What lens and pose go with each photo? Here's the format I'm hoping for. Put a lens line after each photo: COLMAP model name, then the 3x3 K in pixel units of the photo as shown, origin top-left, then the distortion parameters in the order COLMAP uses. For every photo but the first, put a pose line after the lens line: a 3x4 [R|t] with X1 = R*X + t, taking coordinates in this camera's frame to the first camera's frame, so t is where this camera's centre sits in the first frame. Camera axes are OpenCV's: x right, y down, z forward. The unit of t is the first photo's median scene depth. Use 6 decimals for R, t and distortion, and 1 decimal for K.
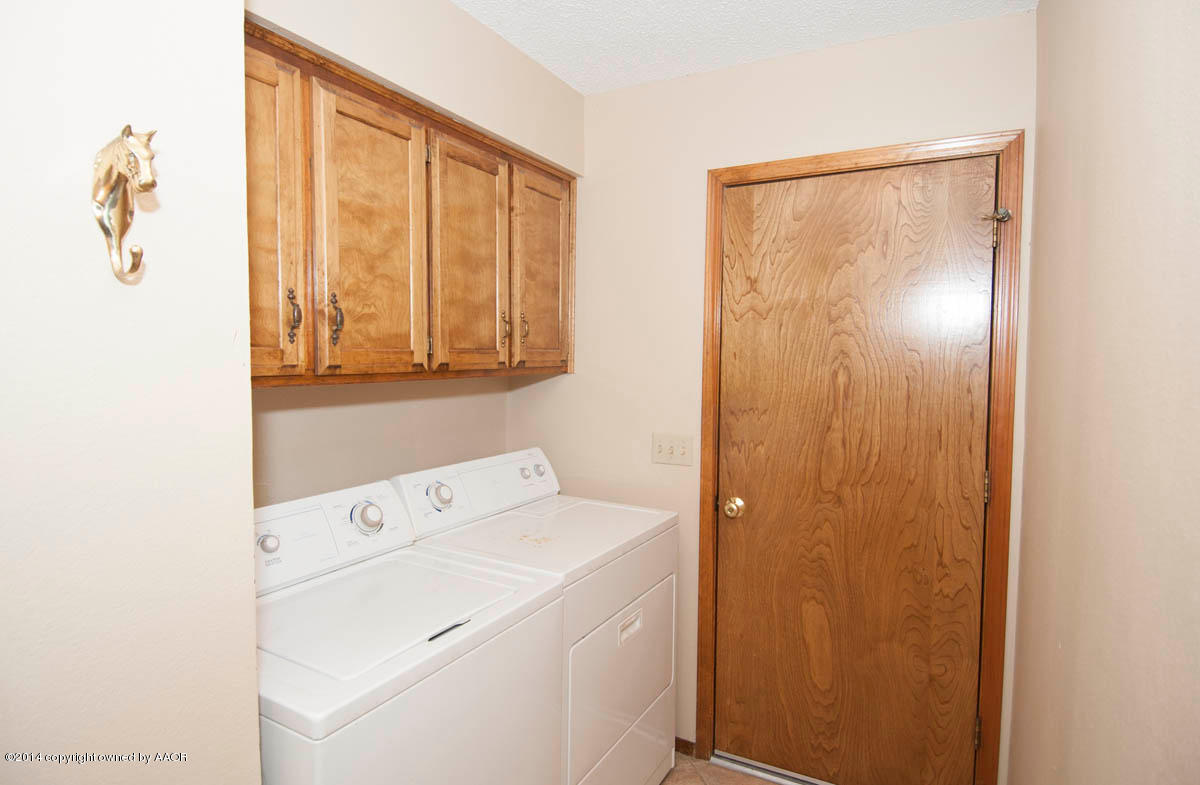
lens RADIAL K [[636.8, 0, 606.4], [0, 636.8, 382.0], [0, 0, 1]] dist [0.050214, -0.056484]
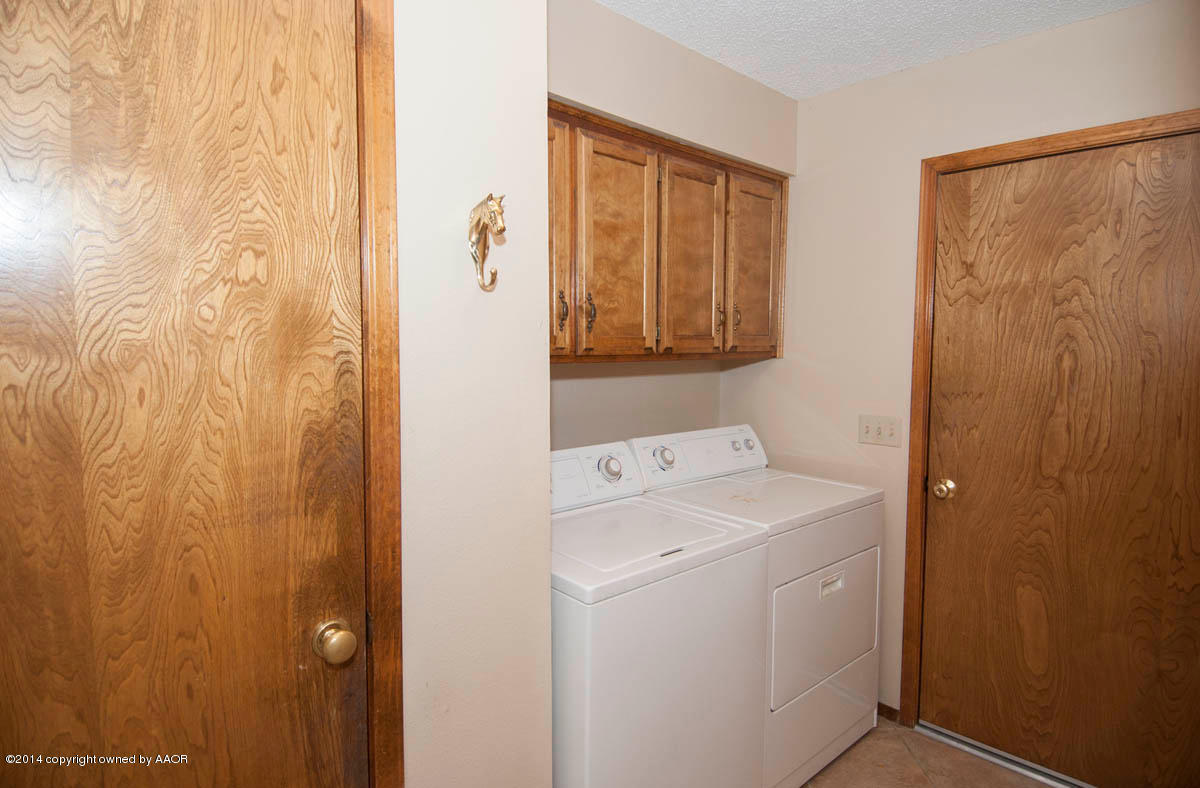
lens RADIAL K [[652.3, 0, 598.2], [0, 652.3, 381.5], [0, 0, 1]] dist [0.055551, -0.060921]
pose [[0.944256, 0.014131, -0.328908, 0.023899], [-0.010868, 0.999872, 0.011755, 0.020088], [0.329032, -0.007525, 0.944289, -0.190439]]
